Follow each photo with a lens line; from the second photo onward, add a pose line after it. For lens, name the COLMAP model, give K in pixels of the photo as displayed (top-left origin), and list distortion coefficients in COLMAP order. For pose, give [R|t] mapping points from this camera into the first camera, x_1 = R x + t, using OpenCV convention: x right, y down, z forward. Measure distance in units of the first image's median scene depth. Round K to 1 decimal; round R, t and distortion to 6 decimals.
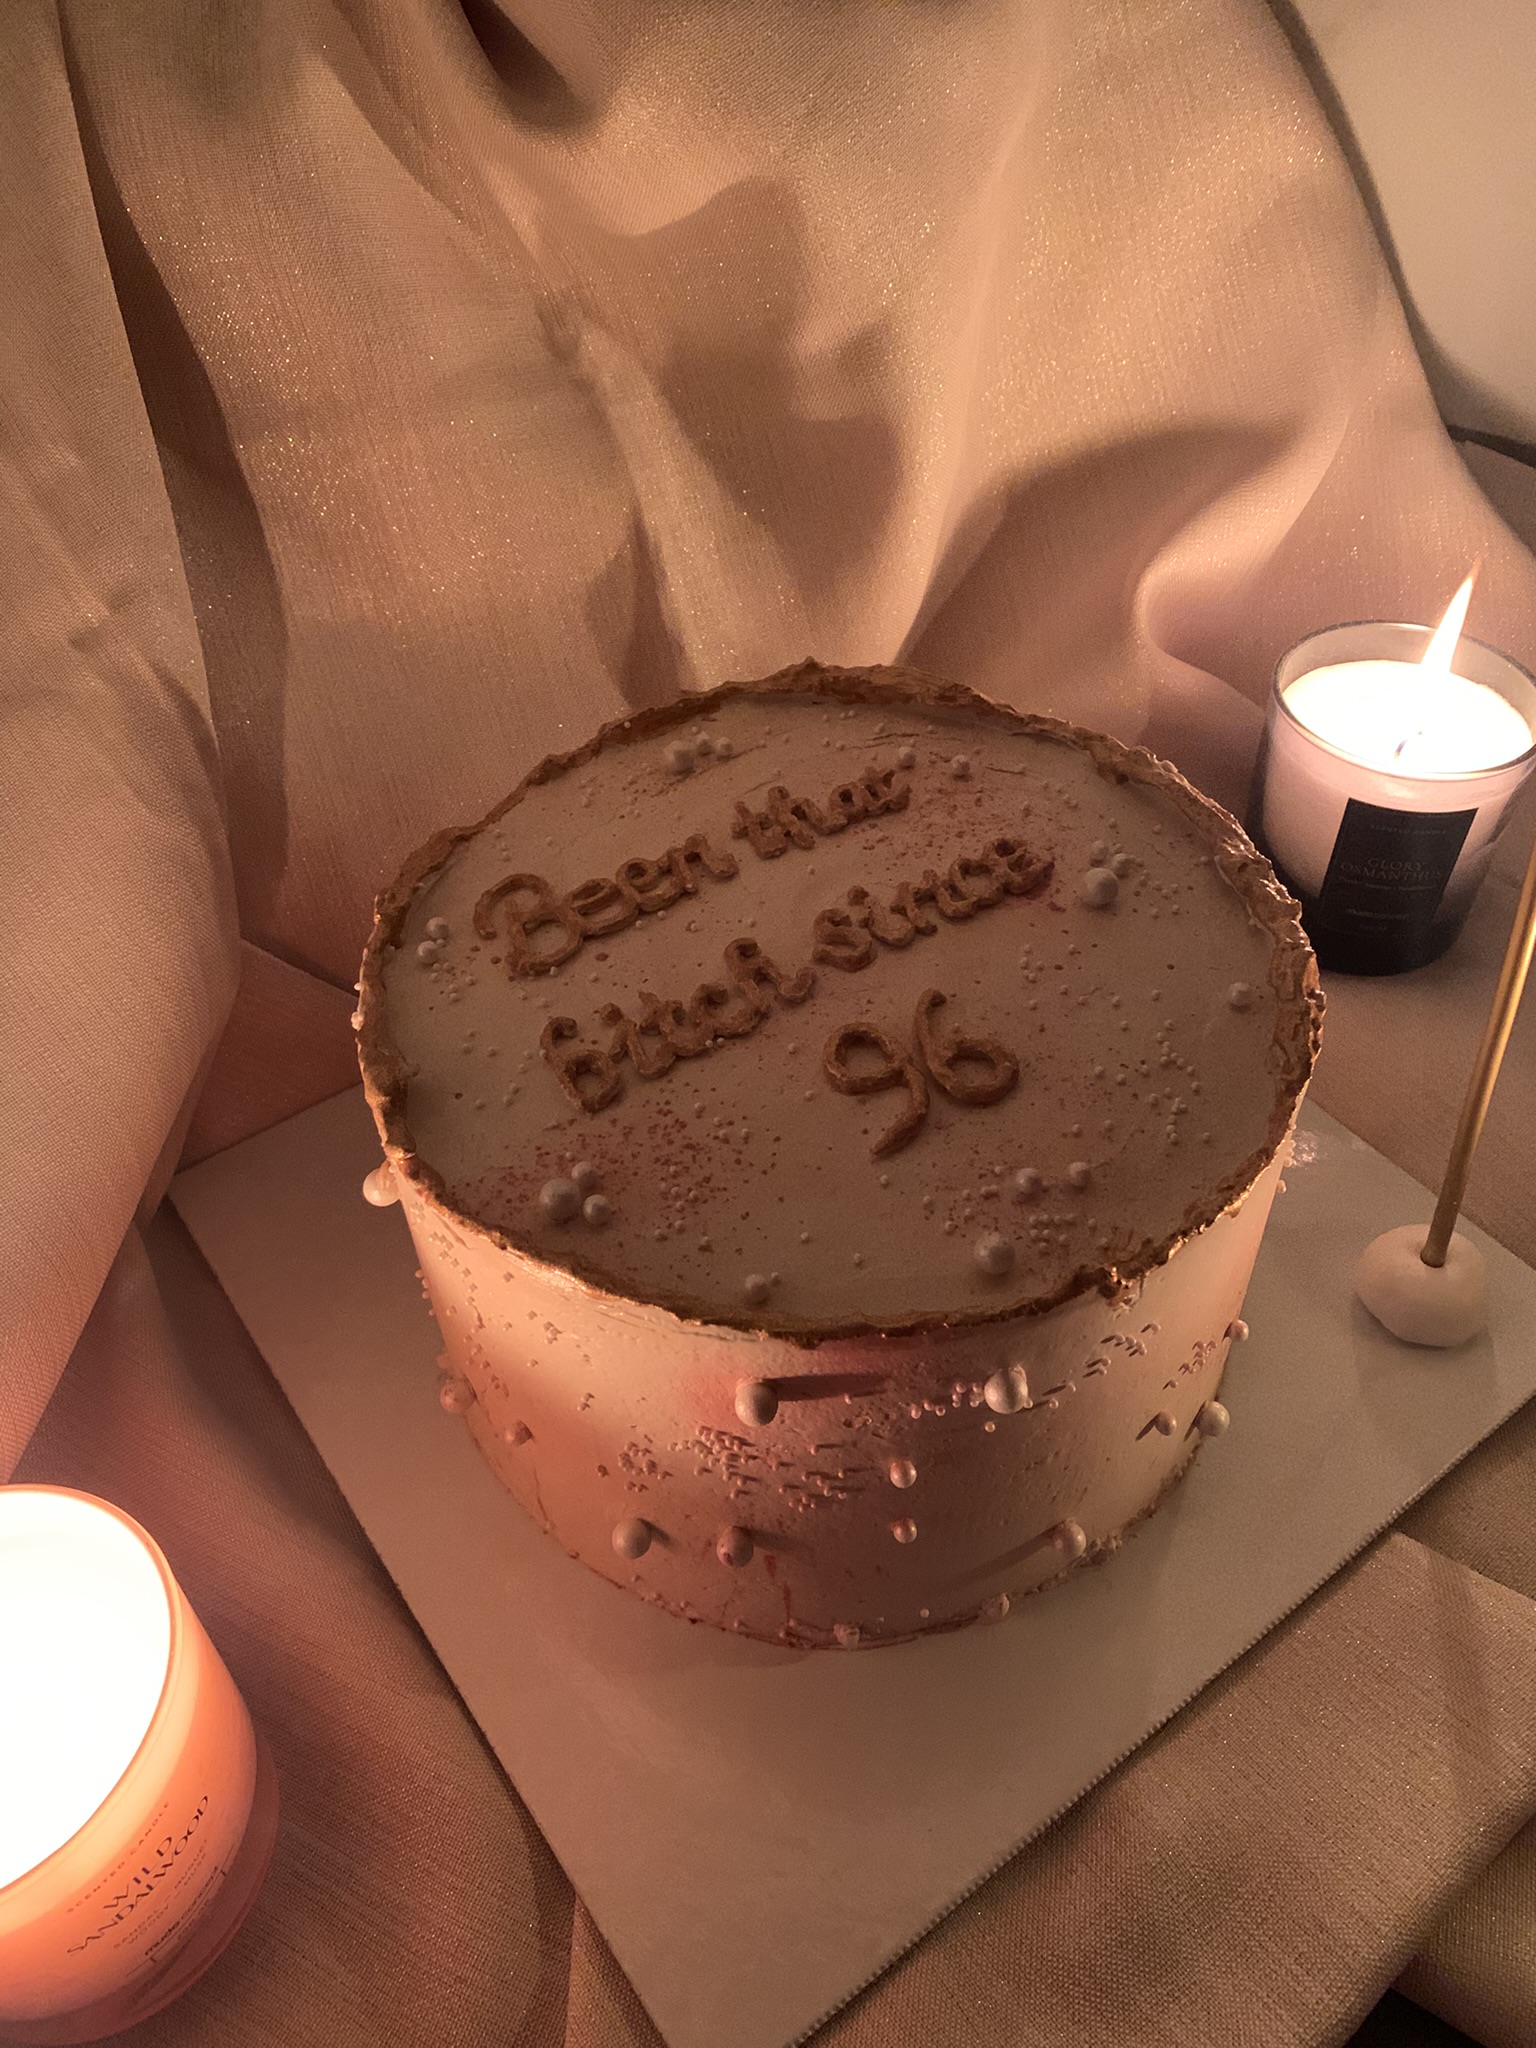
lens RADIAL K [[1552.4, 0, 767.2], [0, 1552.4, 1023.9], [0, 0, 1]] dist [-0.002585, 0.002067]
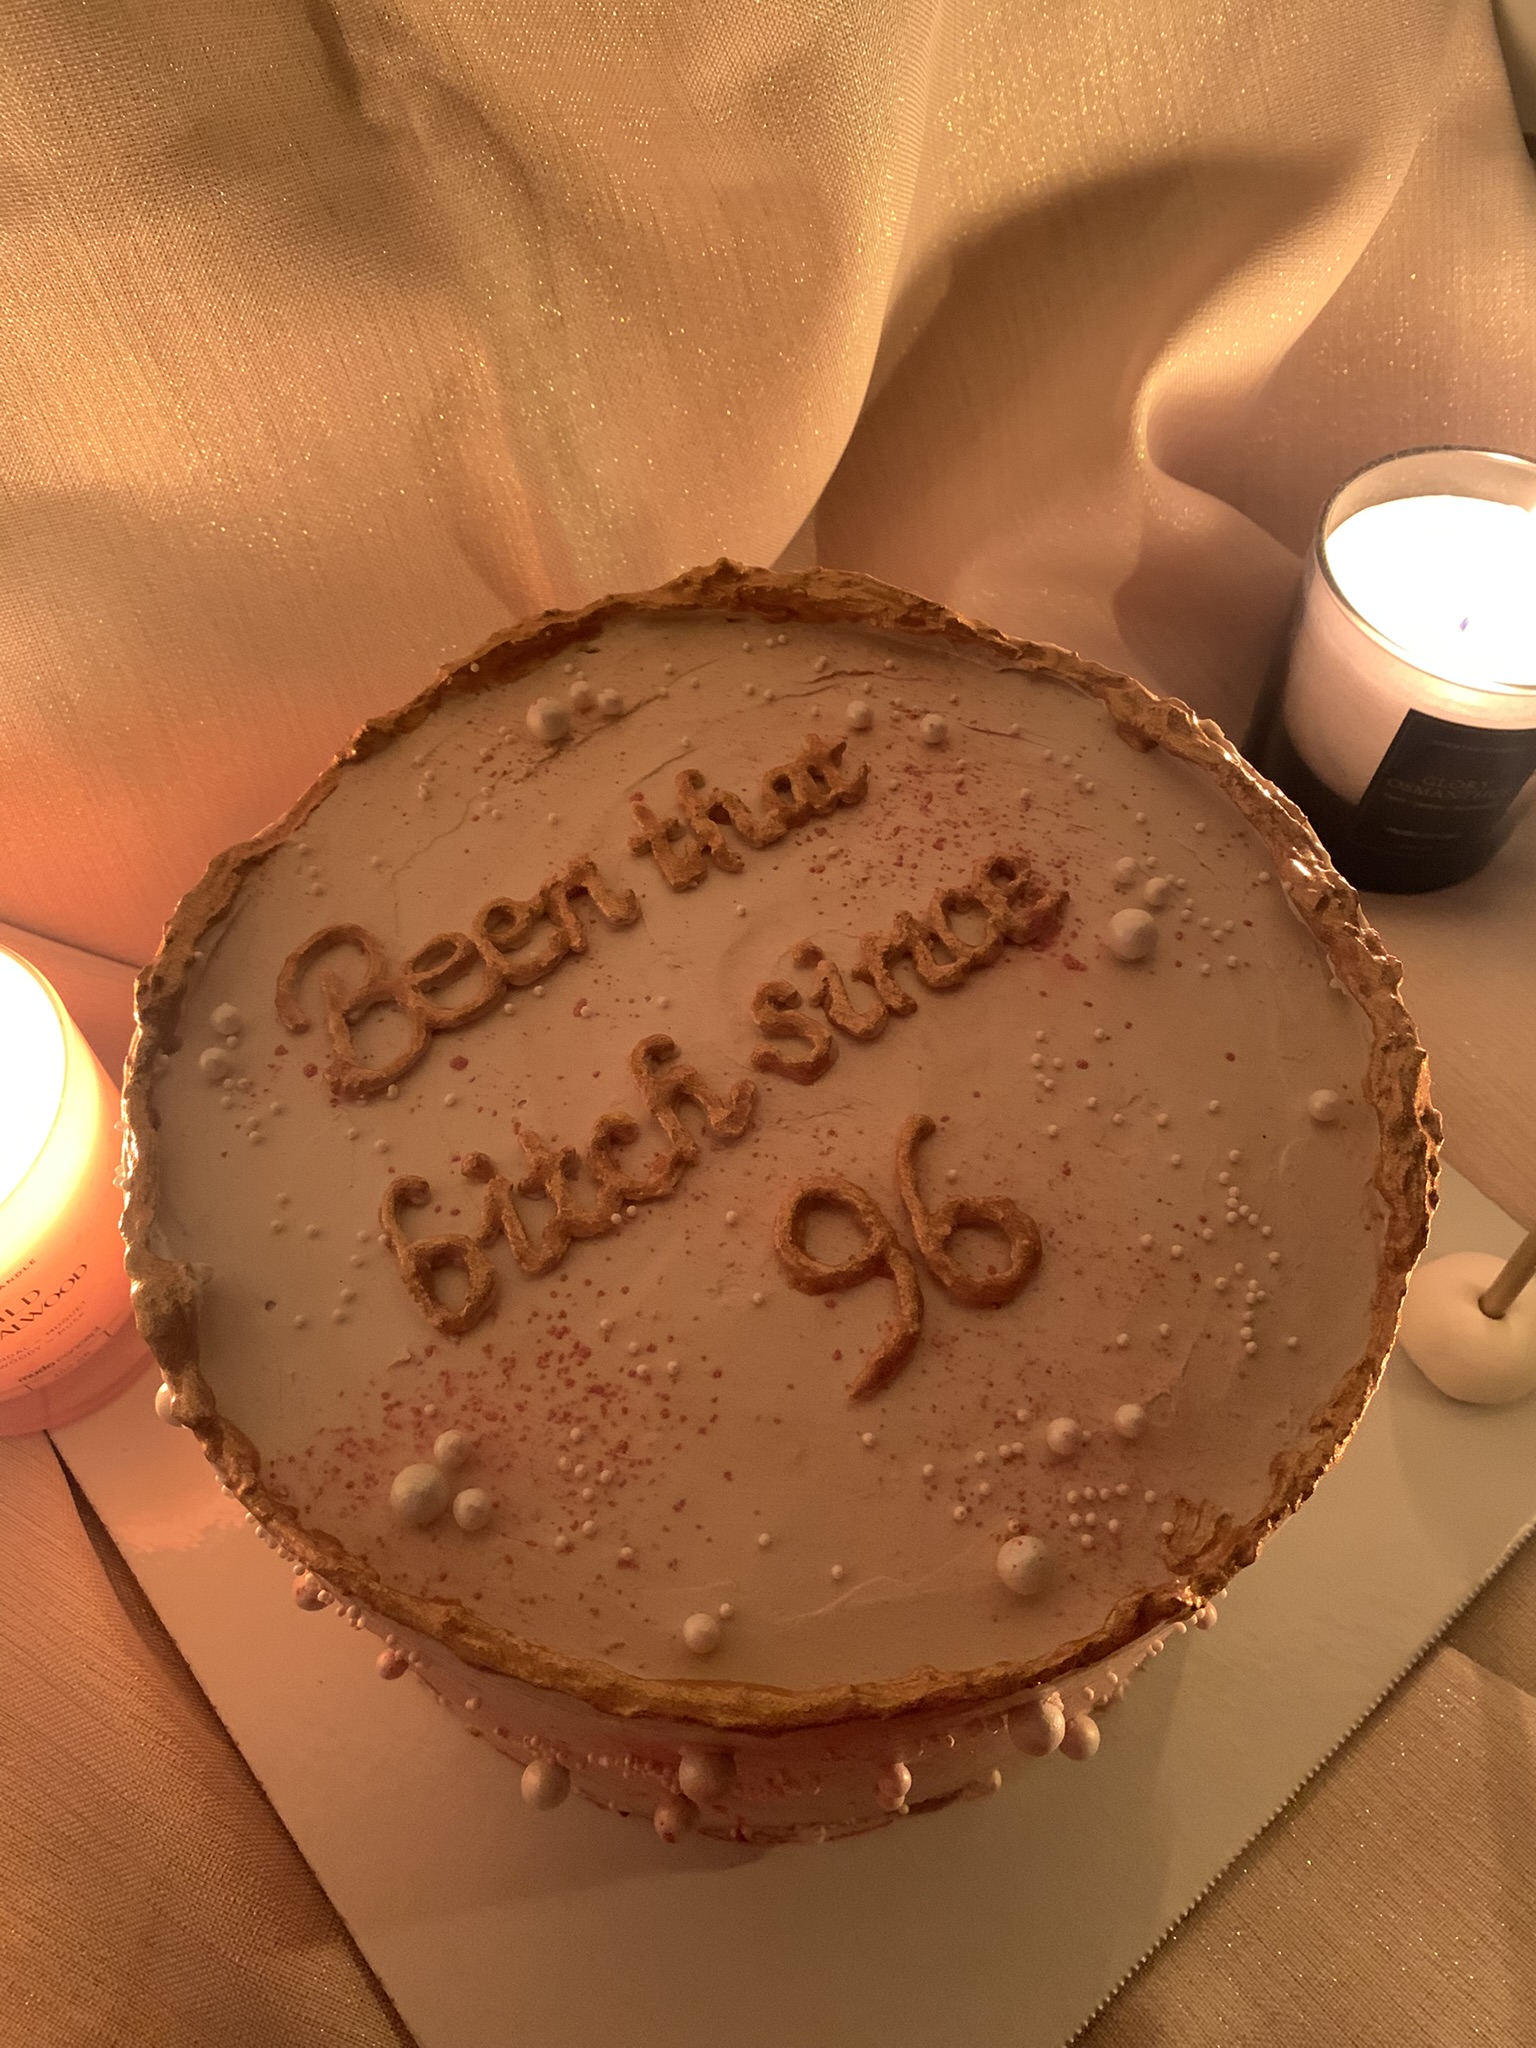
lens RADIAL K [[1552.4, 0, 769.6], [0, 1552.4, 1024.2], [0, 0, 1]] dist [-0.002585, 0.002067]
pose [[0.996816, -0.039775, 0.069103, -0.011395], [0.023816, 0.975651, 0.218032, -0.213503], [-0.076093, -0.215692, 0.973492, 0.284790]]
